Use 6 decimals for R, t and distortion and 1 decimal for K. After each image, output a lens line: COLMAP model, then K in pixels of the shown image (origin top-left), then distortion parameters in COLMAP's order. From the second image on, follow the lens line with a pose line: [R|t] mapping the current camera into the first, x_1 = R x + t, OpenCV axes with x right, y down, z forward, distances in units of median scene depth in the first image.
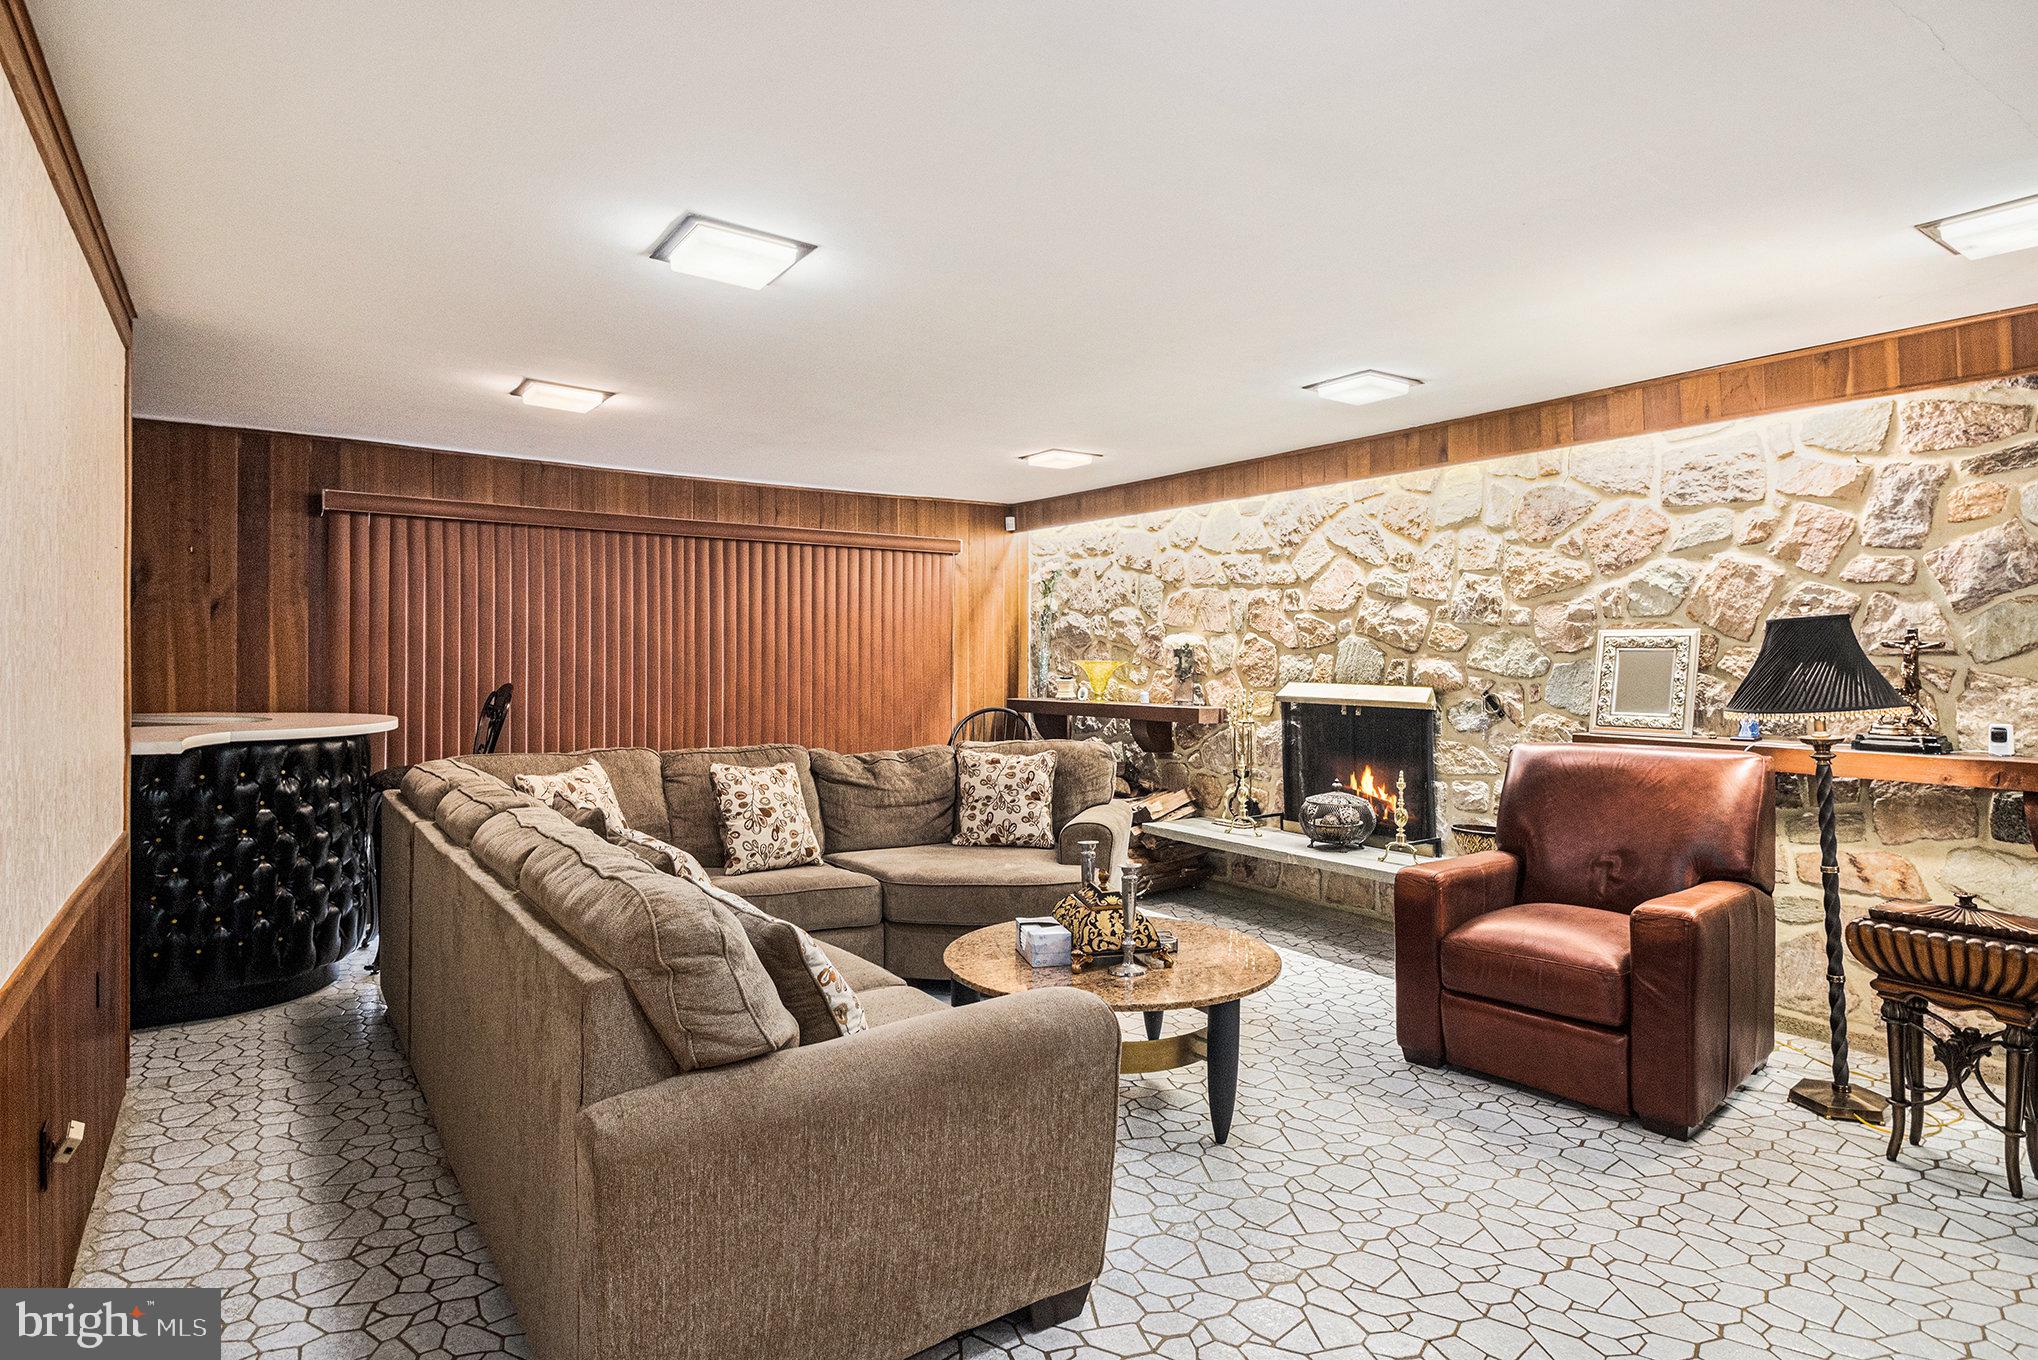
lens RADIAL K [[1091.6, 0, 1043.6], [0, 1091.6, 636.2], [0, 0, 1]] dist [0.025940, -0.045947]
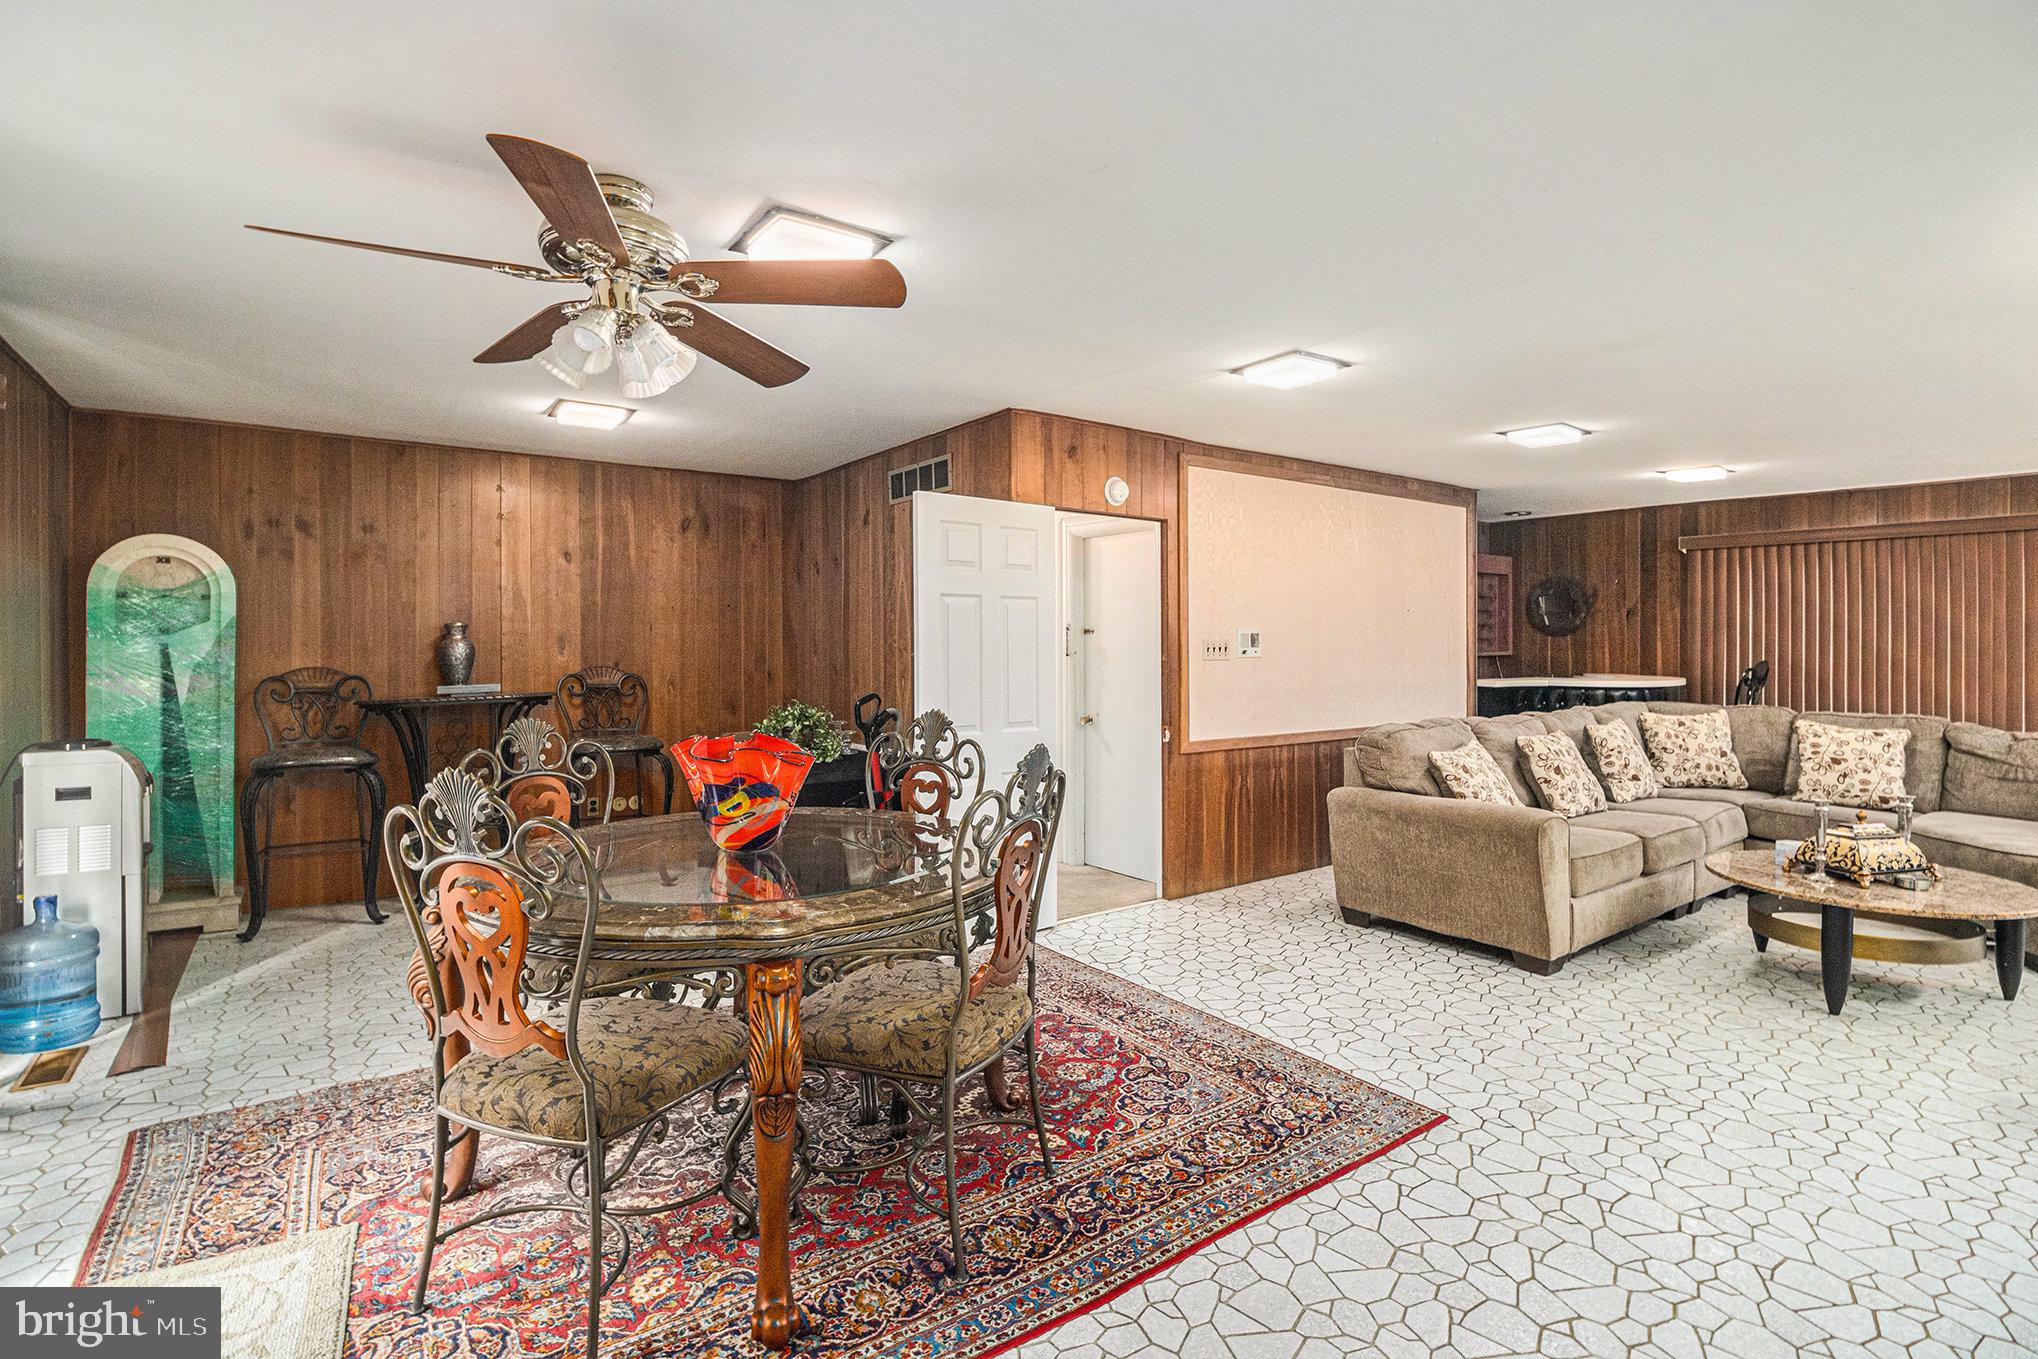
lens RADIAL K [[988.6, 0, 1013.8], [0, 988.6, 643.4], [0, 0, 1]] dist [-0.004855, -0.001458]
pose [[-0.000120, -0.000985, -1.000000, 0.905211], [0.021452, 0.999769, -0.000987, 0.001148], [0.999770, -0.021452, -0.000098, 0.024410]]
